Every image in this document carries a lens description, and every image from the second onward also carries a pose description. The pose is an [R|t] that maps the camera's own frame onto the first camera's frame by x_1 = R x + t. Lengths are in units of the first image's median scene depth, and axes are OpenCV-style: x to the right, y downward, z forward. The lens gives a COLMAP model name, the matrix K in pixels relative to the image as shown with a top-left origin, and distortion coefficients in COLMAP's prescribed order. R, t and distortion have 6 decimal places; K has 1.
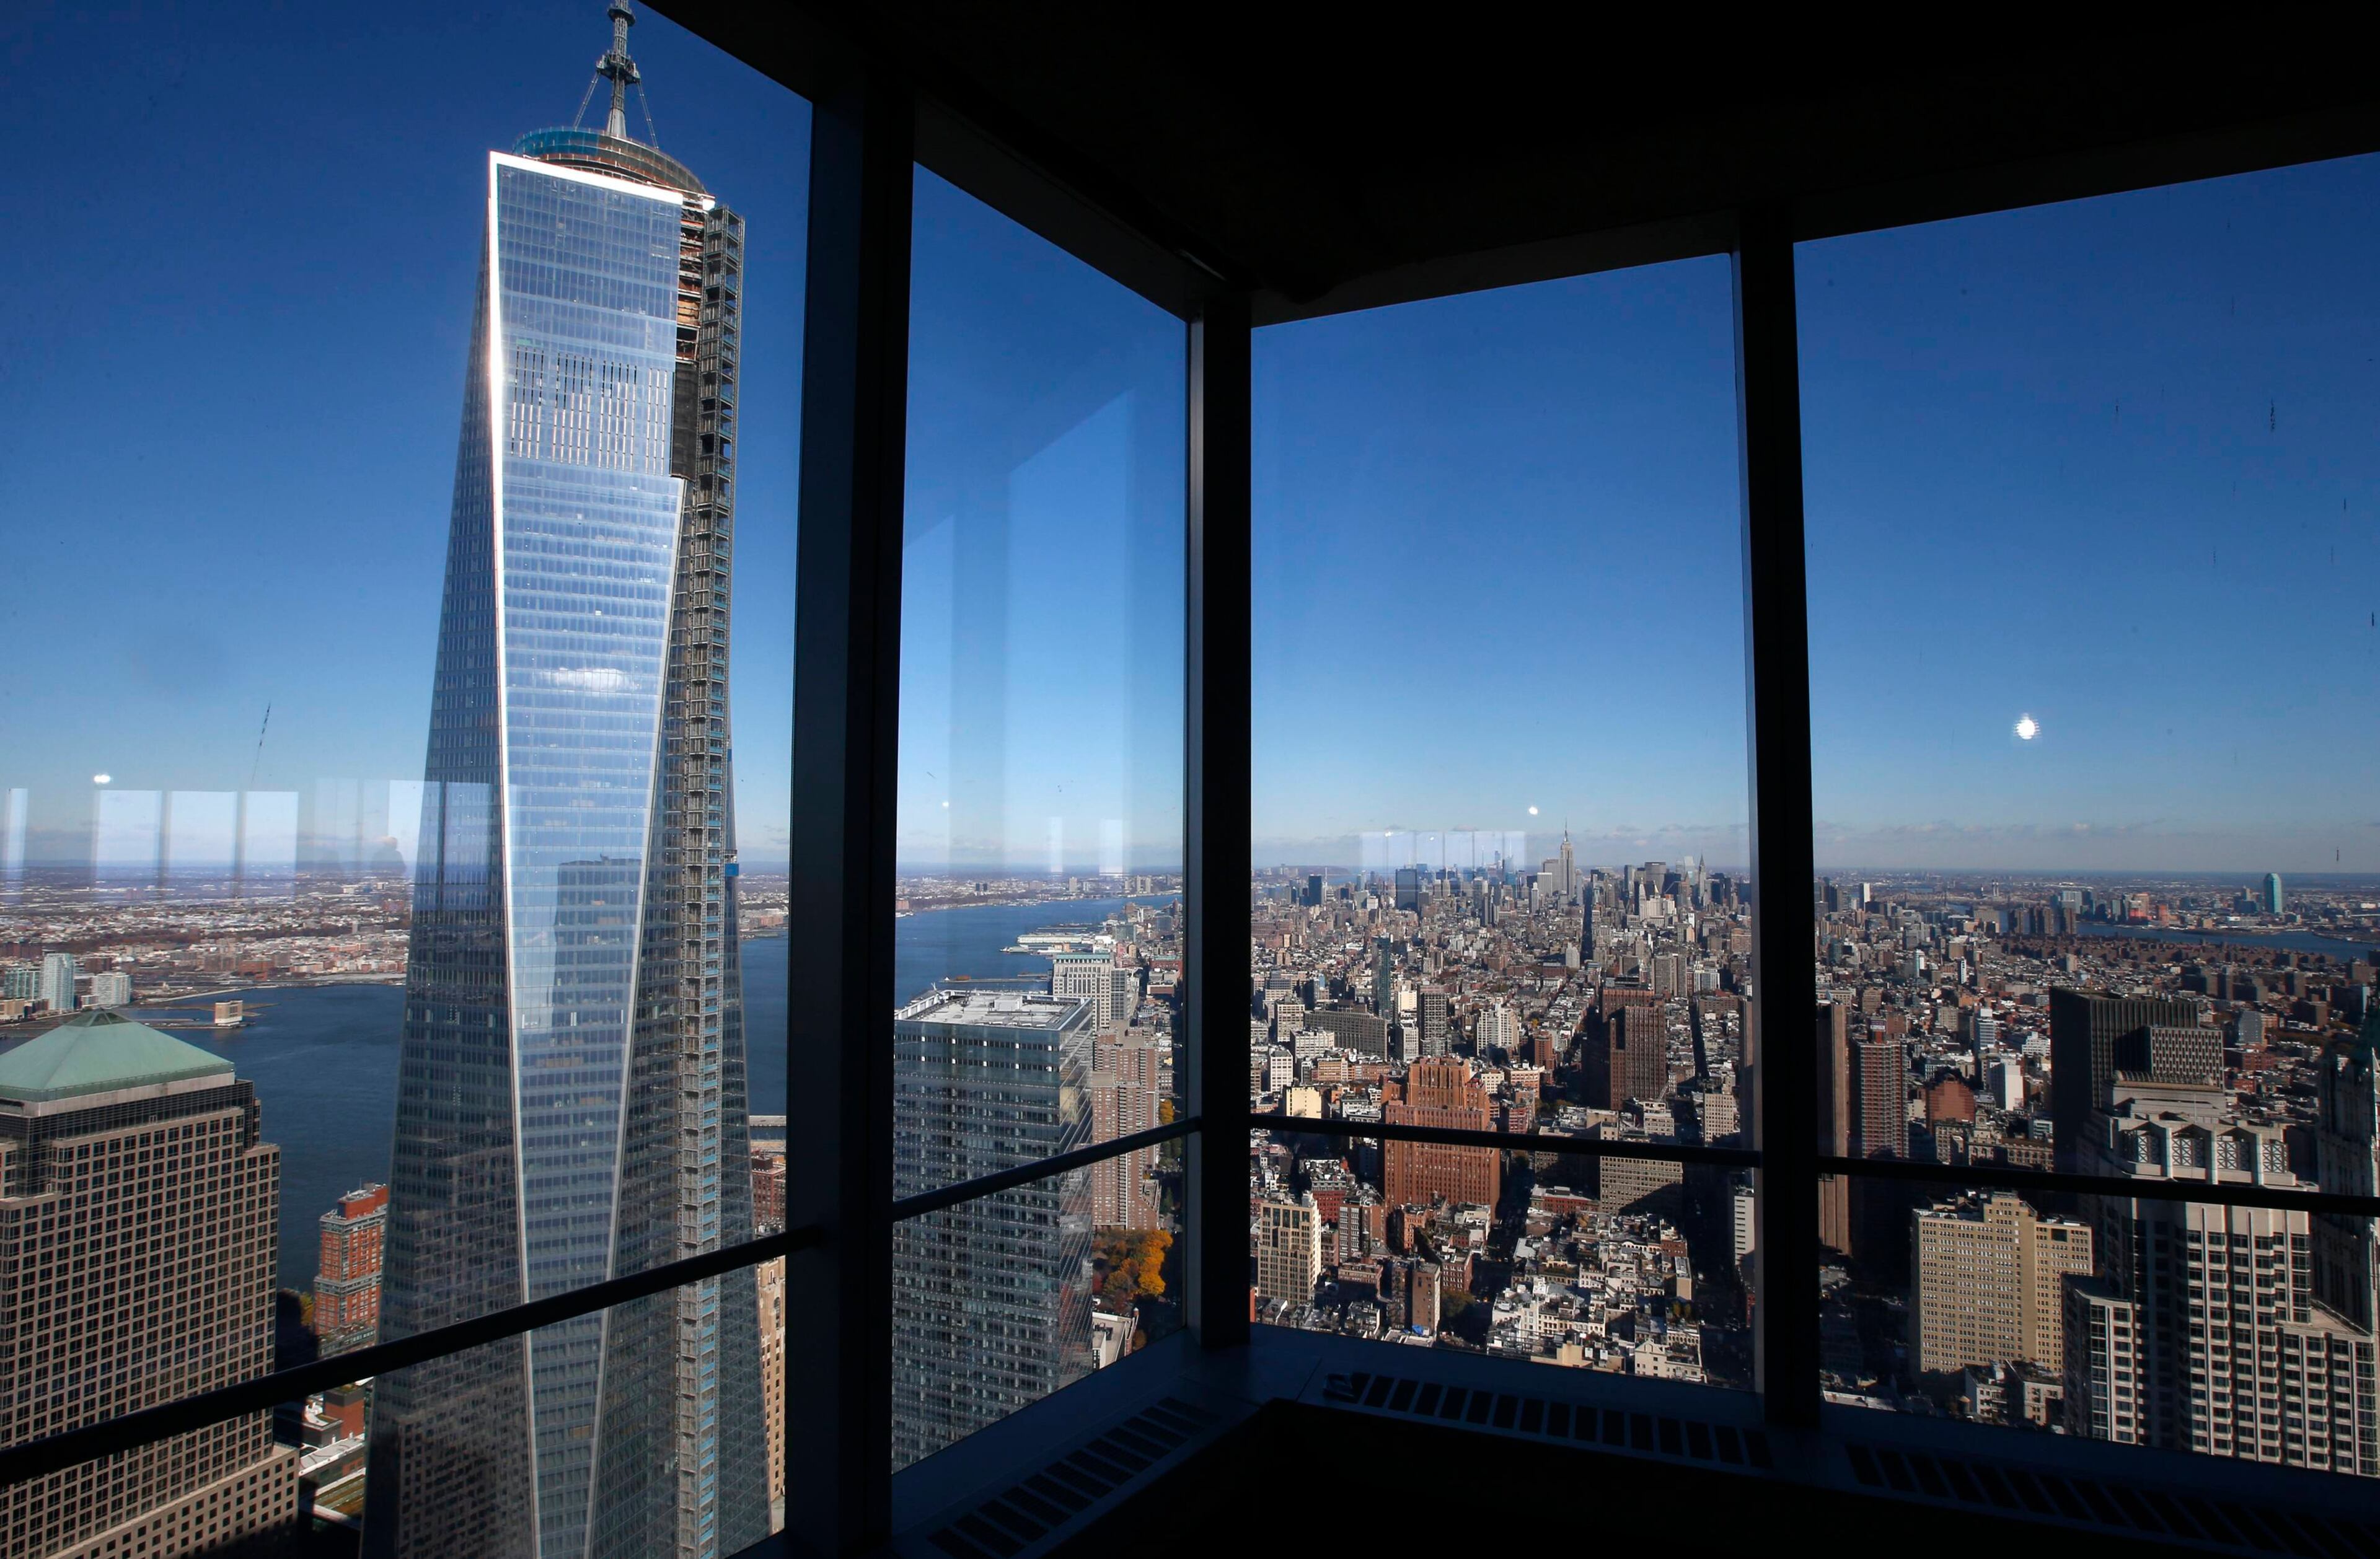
lens RADIAL K [[1109.2, 0, 1209.9], [0, 1109.2, 827.3], [0, 0, 1]] dist [-0.054266, 0.023808]
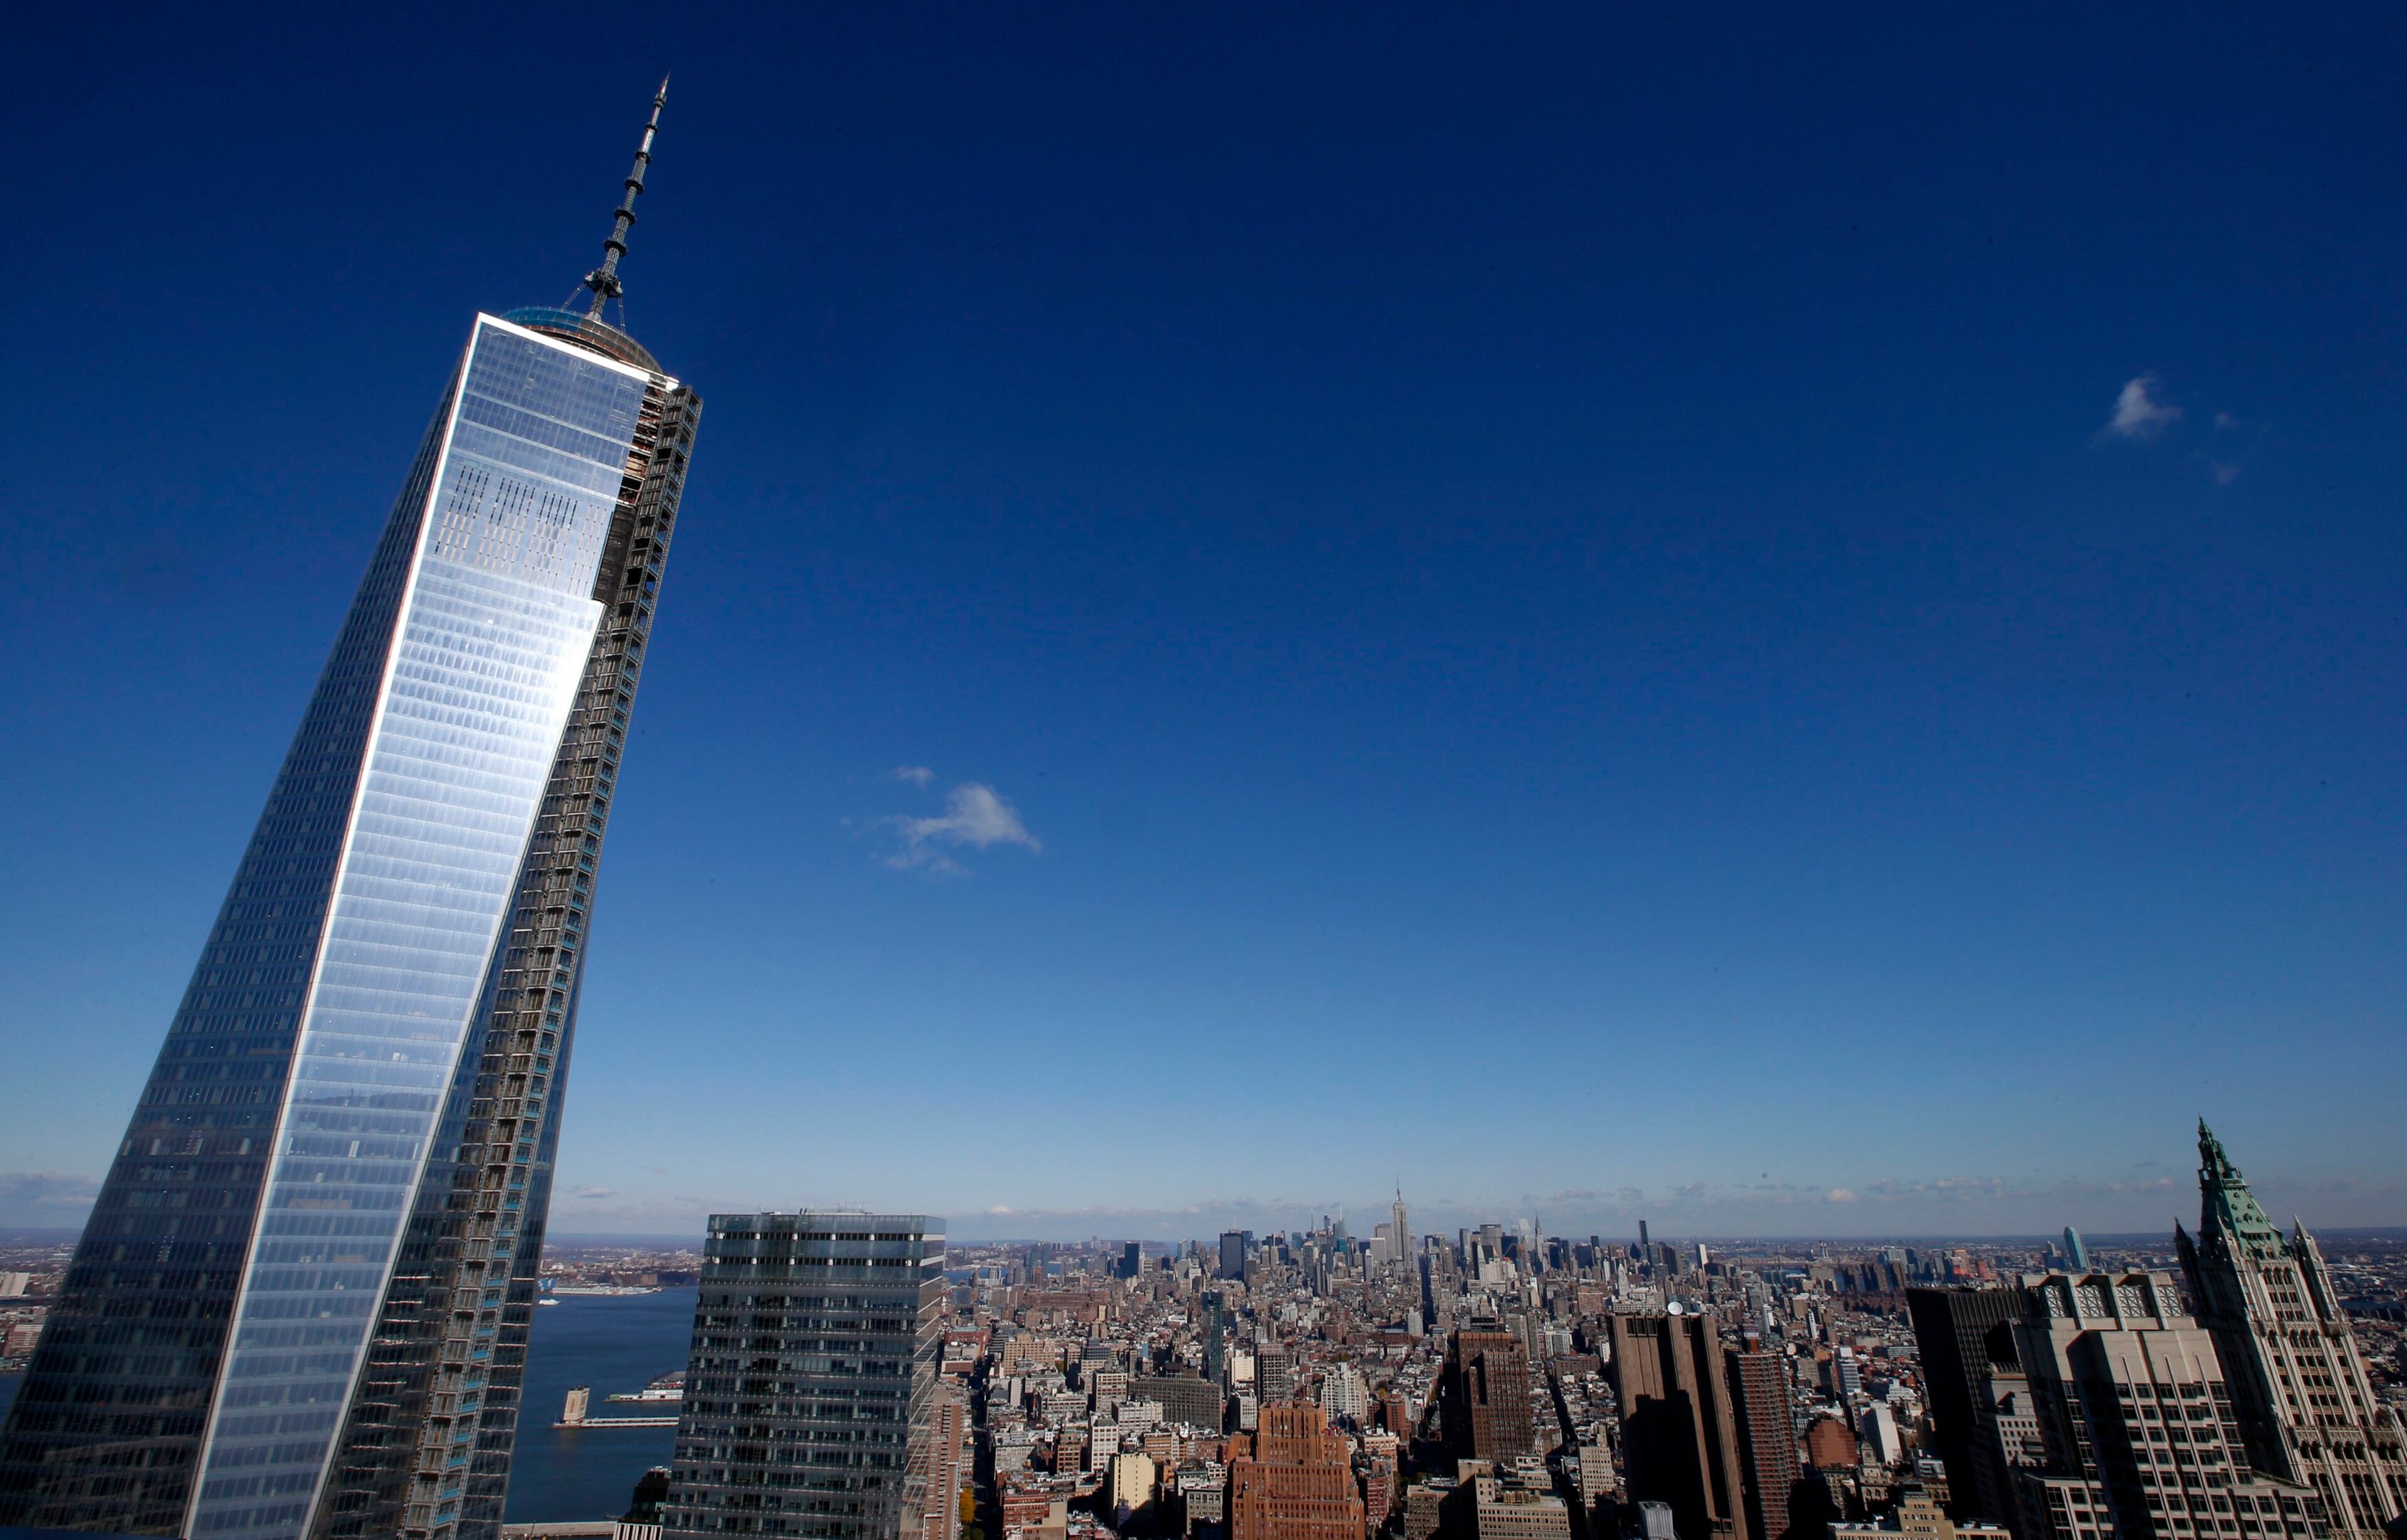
lens RADIAL K [[1127.6, 0, 1212.3], [0, 1127.6, 745.2], [0, 0, 1]] dist [-0.046835, 0.016779]
pose [[0.987638, 0.058211, 0.145543, -0.058460], [-0.001744, 0.932514, -0.361129, 0.149384], [-0.156742, 0.356411, 0.921088, 0.008827]]
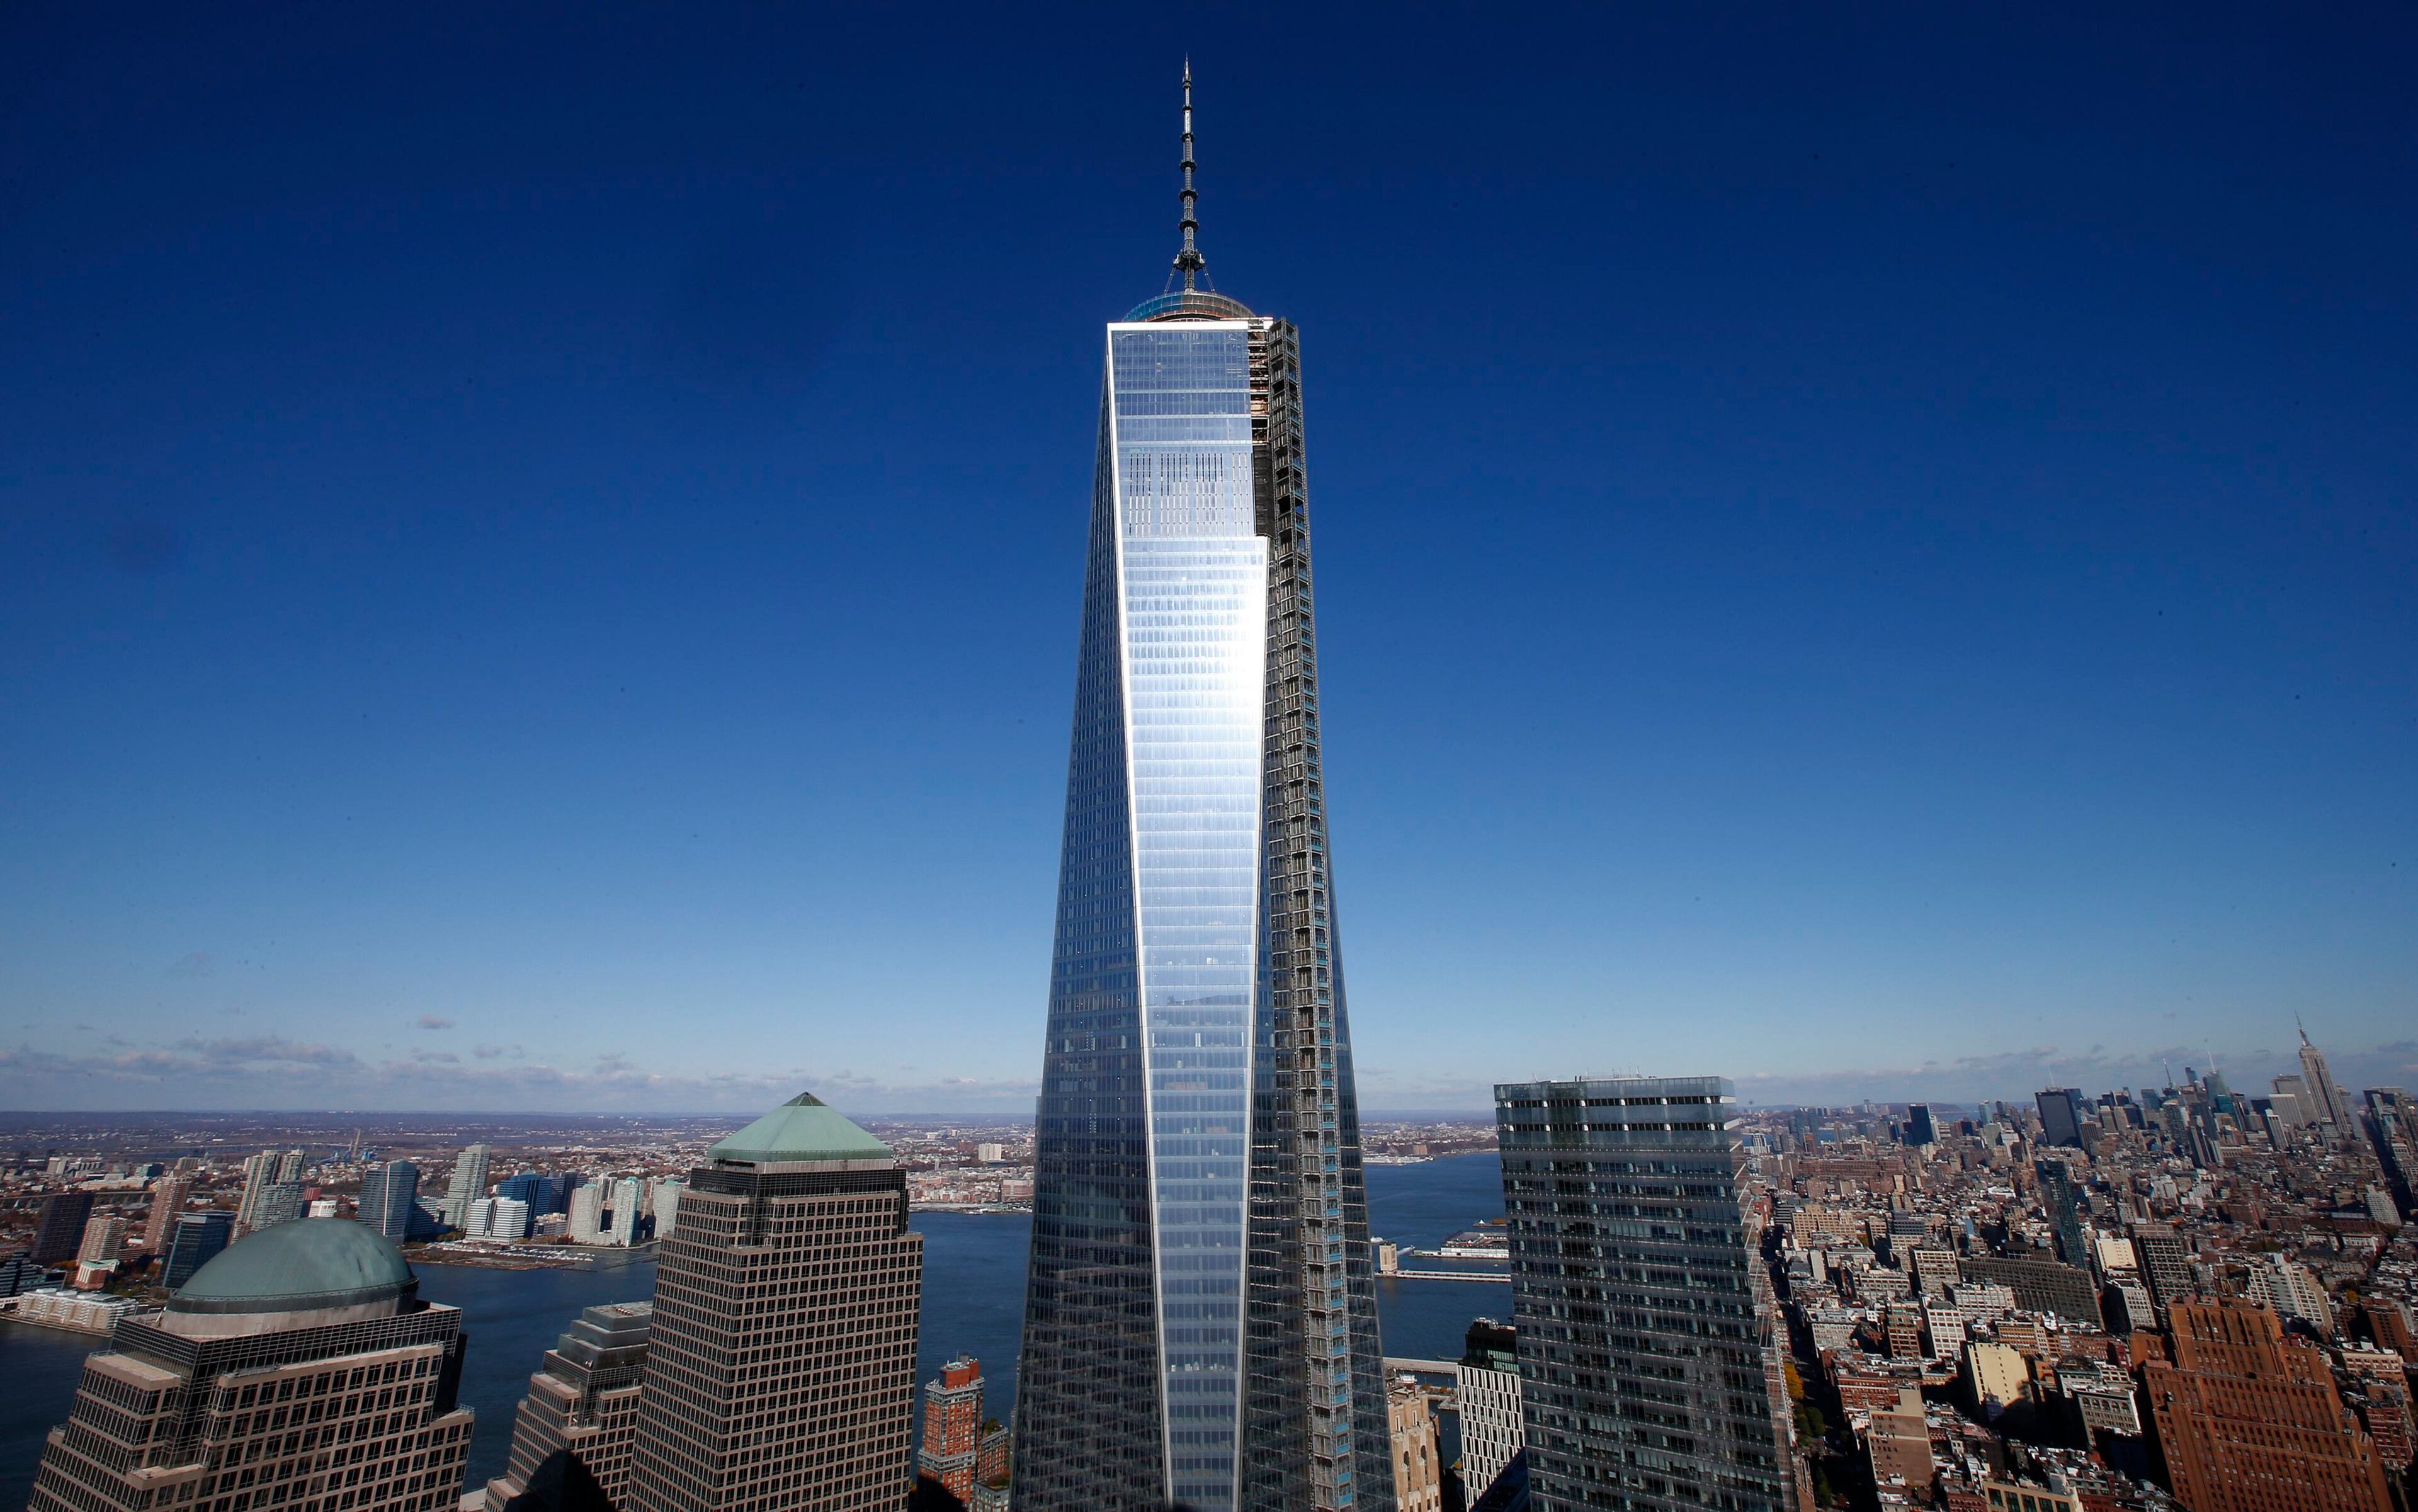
lens RADIAL K [[1131.3, 0, 1181.7], [0, 1131.3, 687.0], [0, 0, 1]] dist [-0.054689, 0.020281]
pose [[0.892545, -0.166509, -0.419092, -0.093443], [0.028189, 0.948119, -0.316662, 0.153387], [0.450077, 0.270821, 0.850933, 0.034783]]
